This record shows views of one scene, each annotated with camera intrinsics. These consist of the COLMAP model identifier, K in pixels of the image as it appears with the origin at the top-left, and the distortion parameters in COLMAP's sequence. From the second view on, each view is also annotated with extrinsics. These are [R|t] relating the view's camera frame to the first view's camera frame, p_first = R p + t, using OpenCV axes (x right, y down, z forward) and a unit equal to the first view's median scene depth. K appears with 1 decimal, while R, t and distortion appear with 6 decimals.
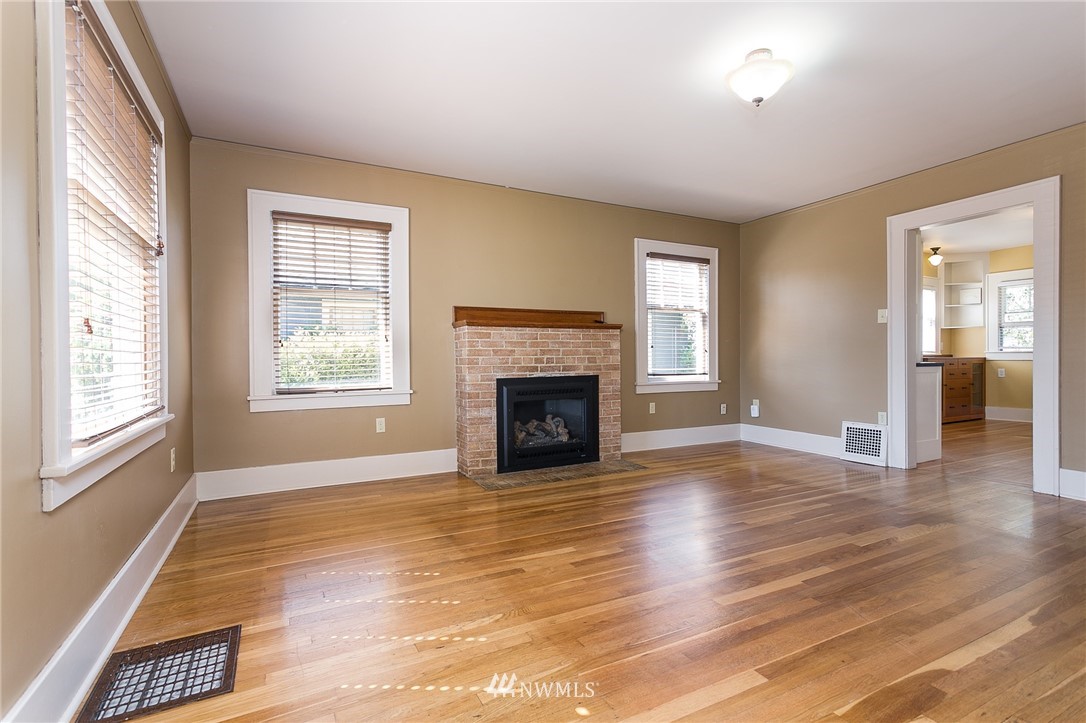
lens RADIAL K [[510.8, 0, 538.4], [0, 510.8, 355.3], [0, 0, 1]] dist [-0.000690, 0.001790]
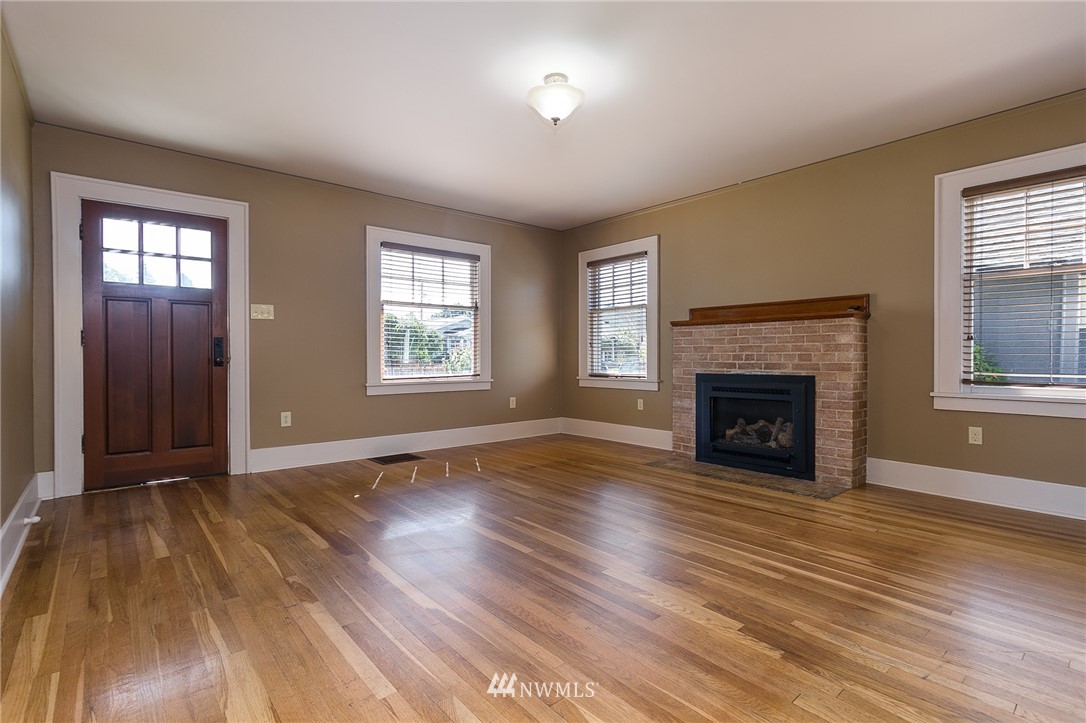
lens RADIAL K [[510.8, 0, 546.6], [0, 510.8, 357.9], [0, 0, 1]] dist [-0.000690, 0.001790]
pose [[0.236979, 0.011307, -0.971449, 0.855210], [0.002817, 0.999920, 0.012326, -0.001411], [0.971511, -0.005657, 0.236928, 0.414580]]
